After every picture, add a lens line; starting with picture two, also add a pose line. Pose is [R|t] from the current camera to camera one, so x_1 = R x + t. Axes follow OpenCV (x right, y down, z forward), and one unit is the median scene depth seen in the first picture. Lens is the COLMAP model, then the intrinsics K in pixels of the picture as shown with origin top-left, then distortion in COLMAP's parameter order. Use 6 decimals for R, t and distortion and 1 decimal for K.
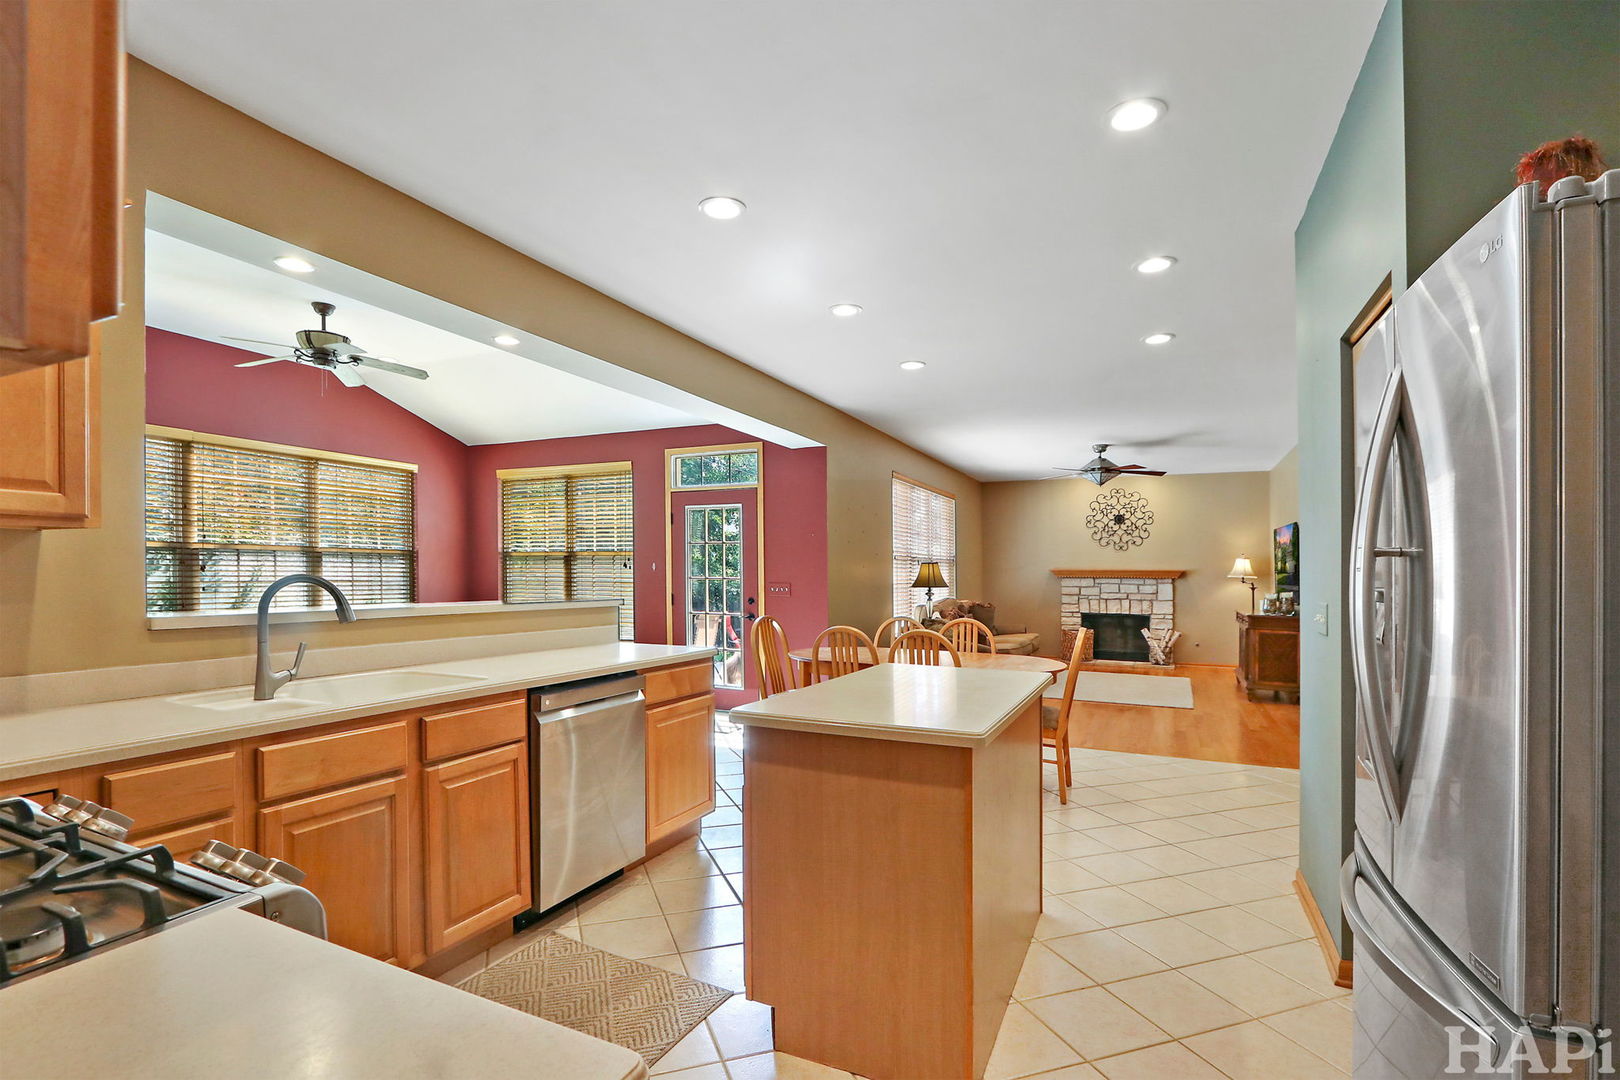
lens RADIAL K [[773.3, 0, 817.9], [0, 773.3, 543.7], [0, 0, 1]] dist [0.000382, -0.002480]
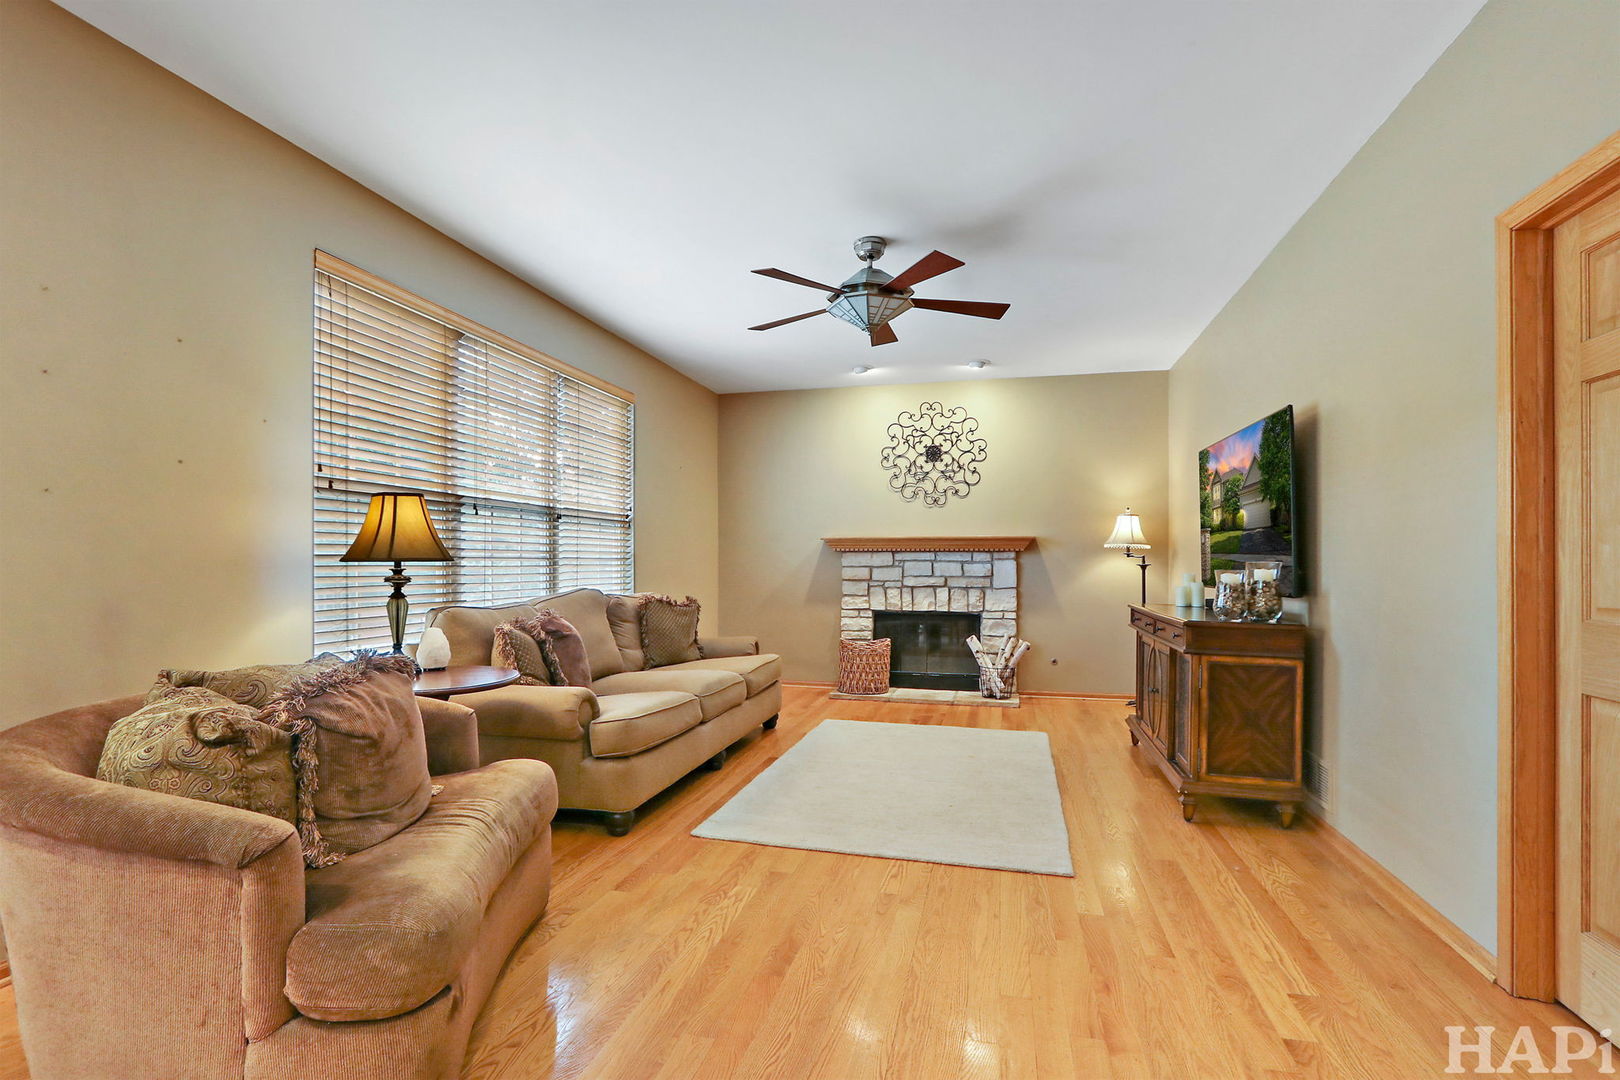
lens RADIAL K [[773.3, 0, 821.8], [0, 773.3, 549.1], [0, 0, 1]] dist [0.000382, -0.002480]
pose [[0.981807, -0.002997, 0.189858, 0.194026], [-0.001035, 0.999776, 0.021135, 0.030329], [-0.189879, -0.020947, 0.981584, 0.434110]]
